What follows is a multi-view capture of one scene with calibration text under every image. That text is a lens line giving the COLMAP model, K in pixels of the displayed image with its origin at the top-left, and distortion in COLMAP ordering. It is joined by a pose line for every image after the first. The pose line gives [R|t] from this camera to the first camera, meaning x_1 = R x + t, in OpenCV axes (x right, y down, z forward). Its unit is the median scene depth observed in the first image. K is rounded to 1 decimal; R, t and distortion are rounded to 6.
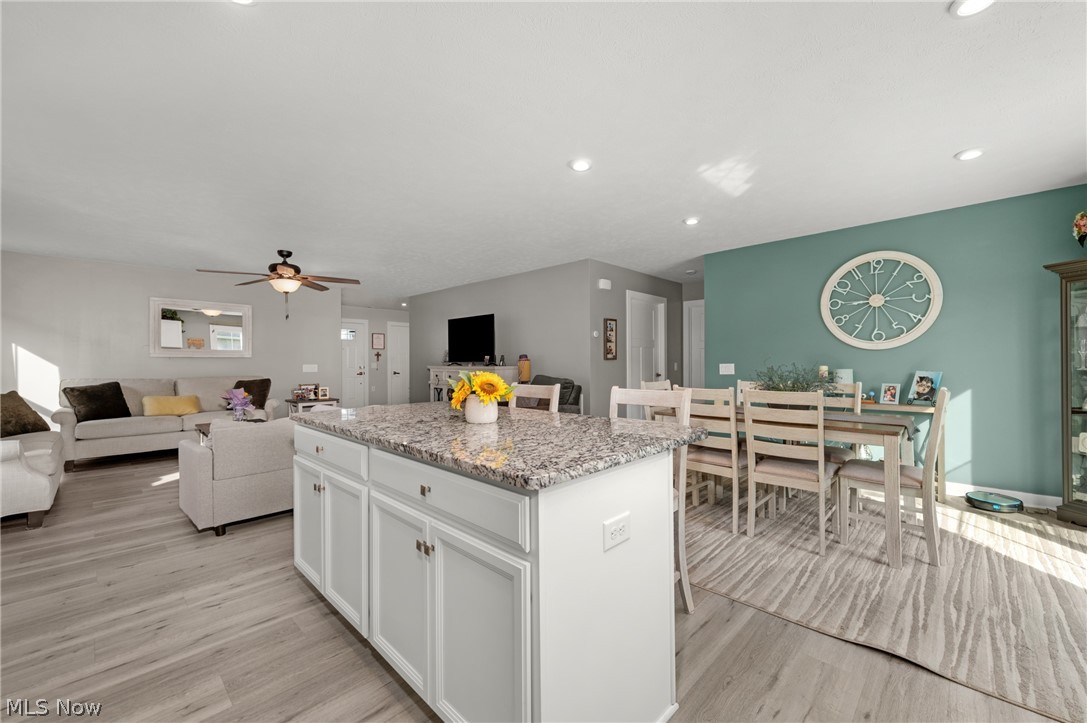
lens RADIAL K [[439.1, 0, 549.6], [0, 439.1, 354.9], [0, 0, 1]] dist [0.015564, -0.002073]
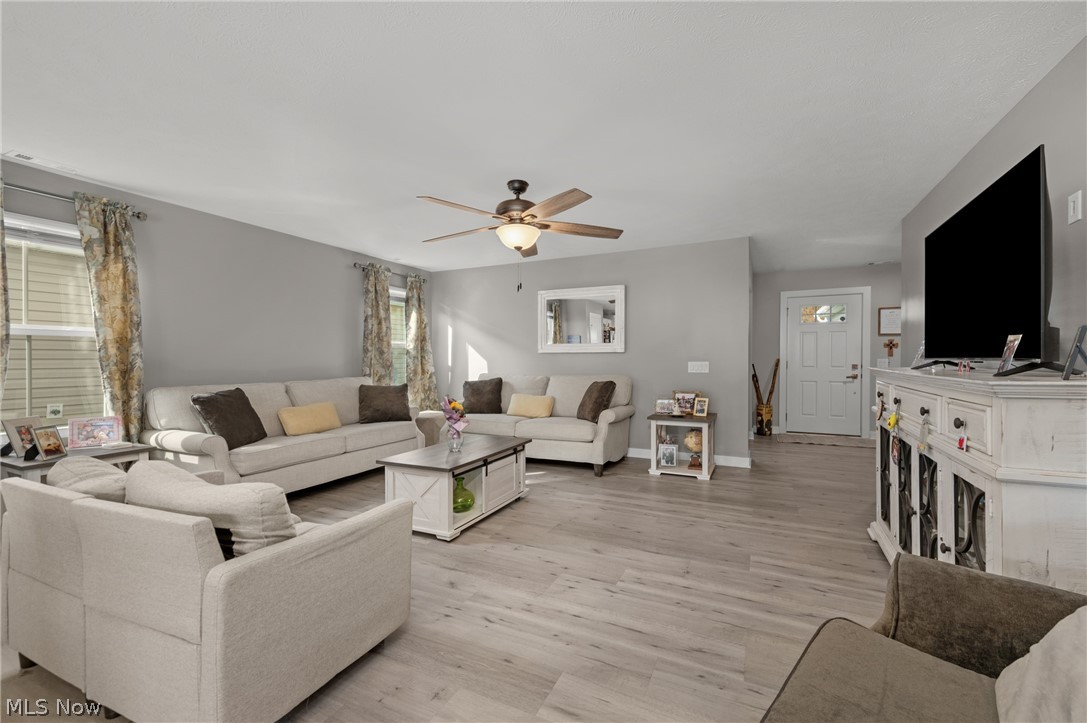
lens RADIAL K [[439.1, 0, 559.2], [0, 439.1, 363.6], [0, 0, 1]] dist [0.015564, -0.002073]
pose [[0.311315, 0.013815, -0.950206, 0.021422], [0.016589, 0.999663, 0.019969, 0.014269], [0.950162, -0.021980, 0.310981, 0.987976]]
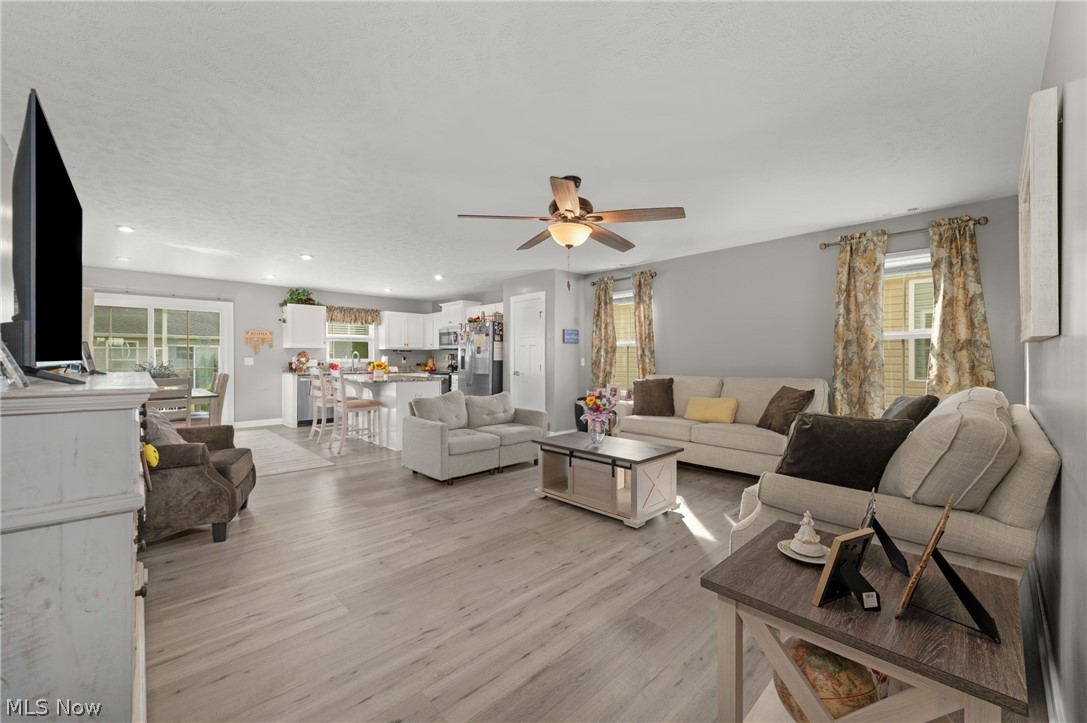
lens RADIAL K [[439.1, 0, 552.6], [0, 439.1, 367.8], [0, 0, 1]] dist [0.015564, -0.002073]
pose [[-0.998650, 0.005463, 0.051649, -0.730504], [0.005920, 0.999945, 0.008692, 0.028507], [-0.051599, 0.008986, -0.998627, 1.902480]]
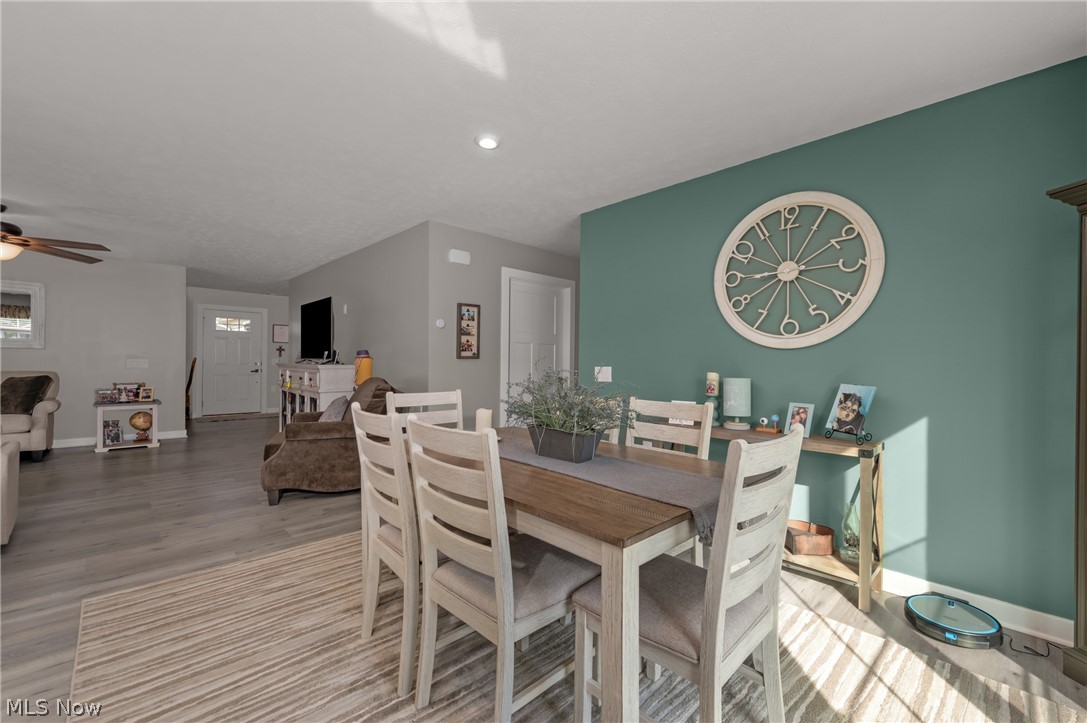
lens RADIAL K [[439.1, 0, 546.1], [0, 439.1, 359.7], [0, 0, 1]] dist [0.015564, -0.002073]
pose [[0.998477, 0.016552, -0.052637, 0.421844], [-0.015824, 0.999774, 0.014217, 0.000510], [0.052860, -0.013363, 0.998513, 0.343101]]
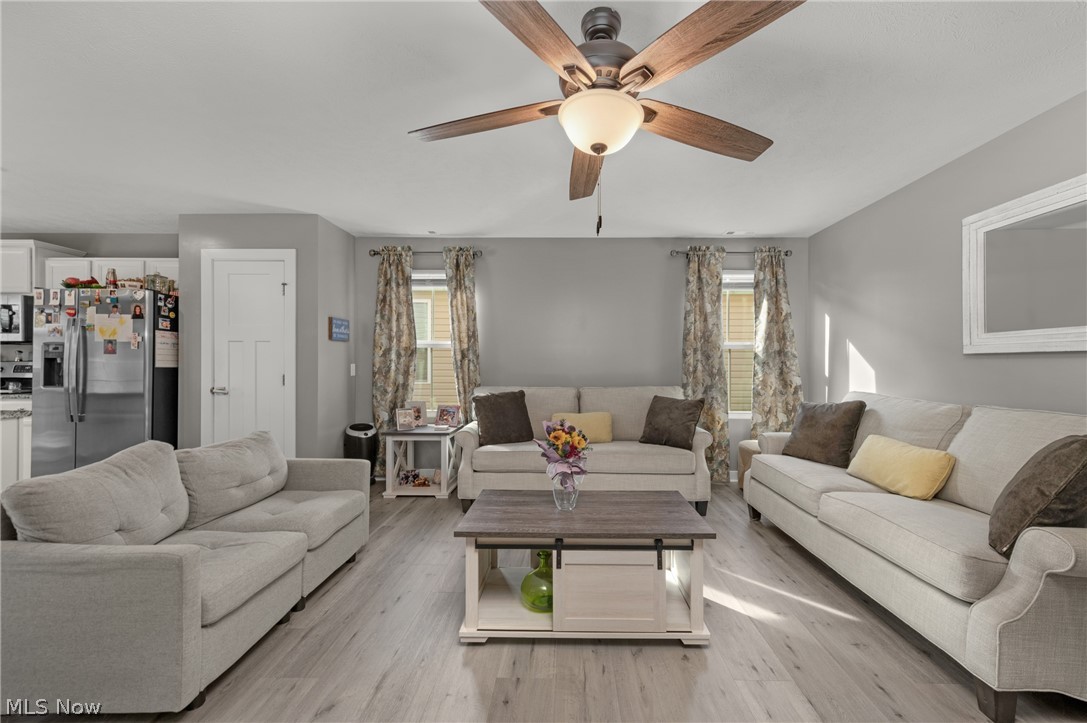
lens RADIAL K [[439.1, 0, 561.5], [0, 439.1, 365.2], [0, 0, 1]] dist [0.015564, -0.002073]
pose [[-0.742297, 0.001761, -0.670068, -0.434687], [0.008723, 0.999937, -0.007036, 0.022582], [0.670014, -0.011068, -0.742266, 1.420305]]
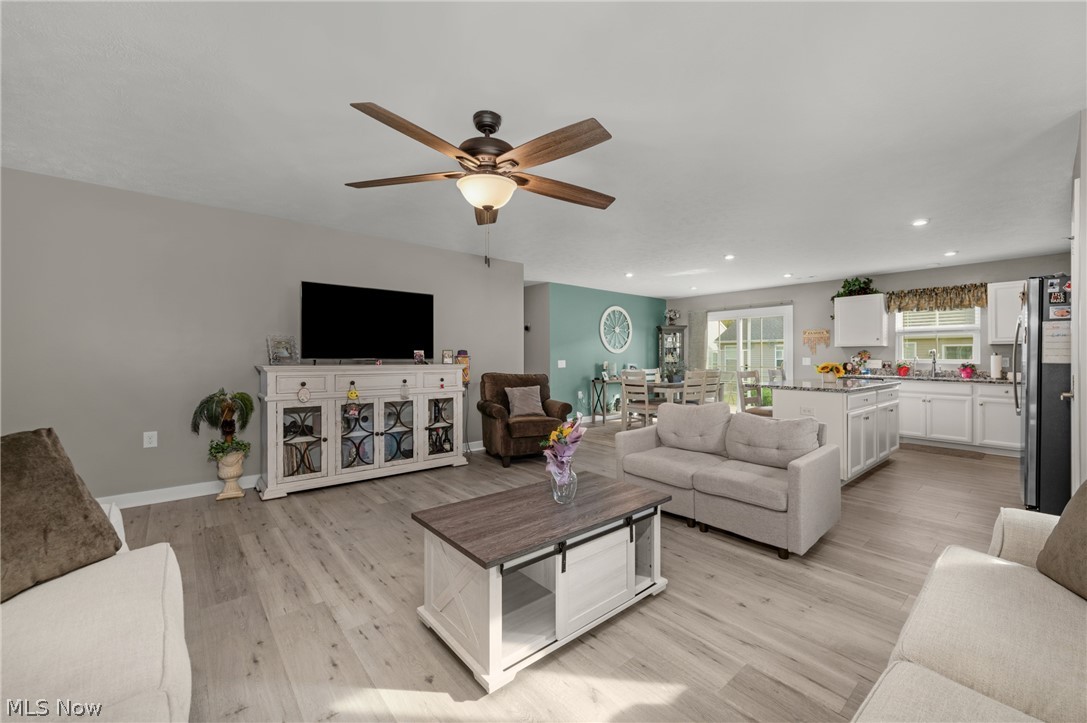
lens RADIAL K [[439.1, 0, 562.7], [0, 439.1, 358.7], [0, 0, 1]] dist [0.015564, -0.002073]
pose [[0.114837, 0.006773, 0.993361, -1.267985], [-0.015662, 0.999865, -0.005007, 0.023633], [-0.993261, -0.014984, 0.114928, 0.996574]]
